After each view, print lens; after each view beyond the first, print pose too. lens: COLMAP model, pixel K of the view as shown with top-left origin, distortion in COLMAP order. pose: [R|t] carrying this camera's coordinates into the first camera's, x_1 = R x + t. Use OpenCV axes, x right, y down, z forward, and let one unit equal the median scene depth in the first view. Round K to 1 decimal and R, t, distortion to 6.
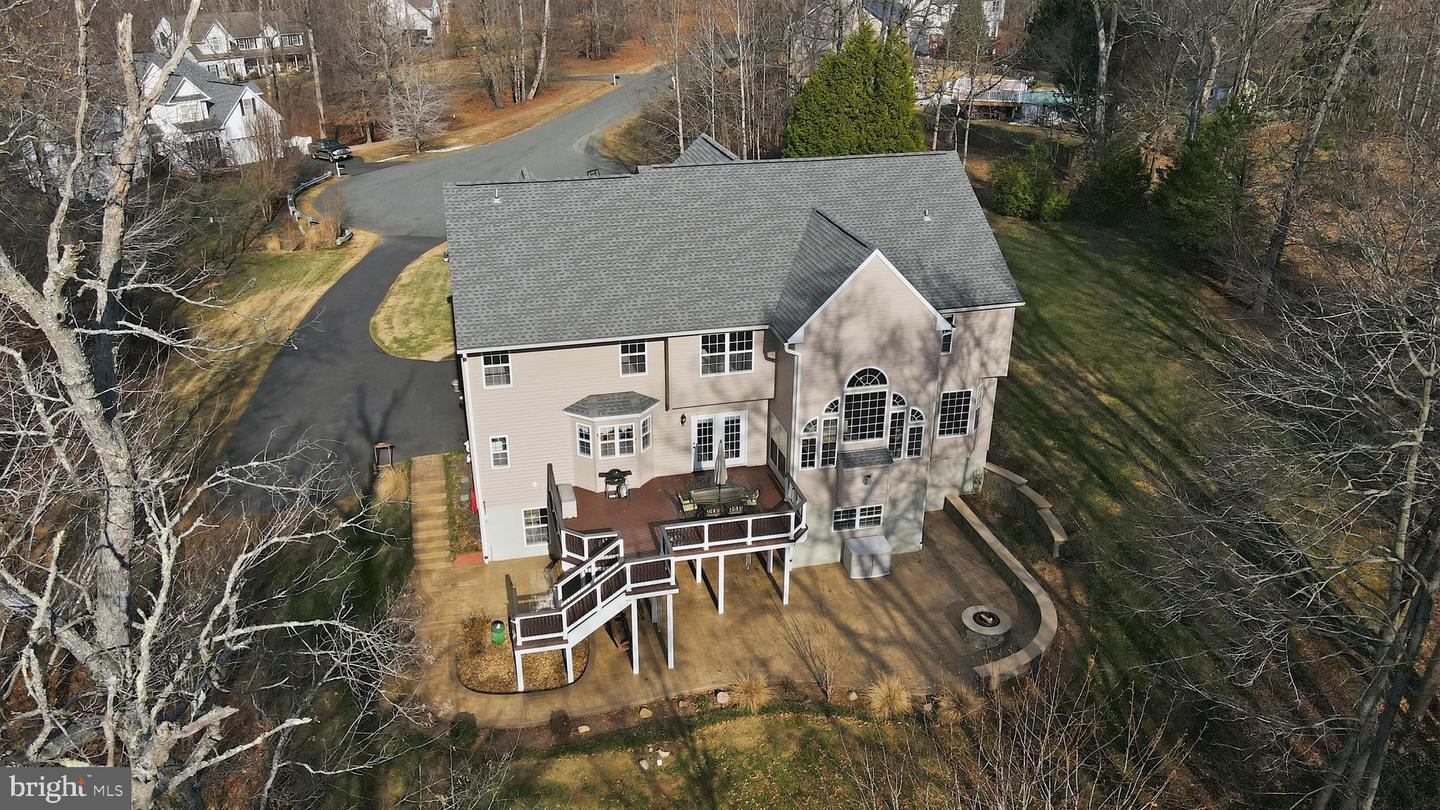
lens RADIAL K [[1061.2, 0, 697.4], [0, 1061.2, 420.9], [0, 0, 1]] dist [-0.008683, 0.022076]
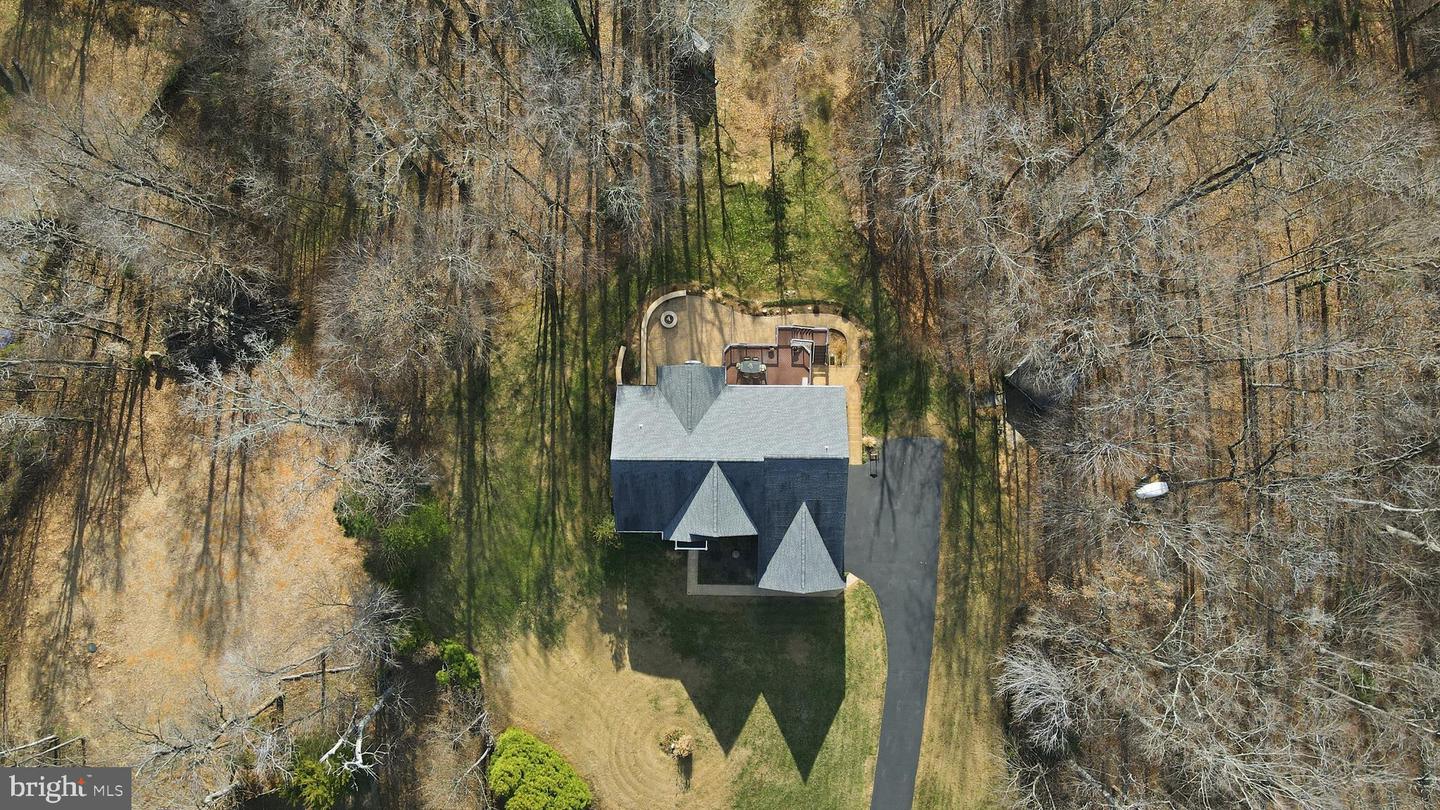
lens RADIAL K [[1061.2, 0, 710.3], [0, 1061.2, 397.3], [0, 0, 1]] dist [-0.008683, 0.022076]
pose [[-0.971578, -0.233239, 0.040437, -0.006465], [0.131761, -0.390930, 0.910940, -2.397574], [-0.196659, 0.890378, 0.410551, -0.029402]]
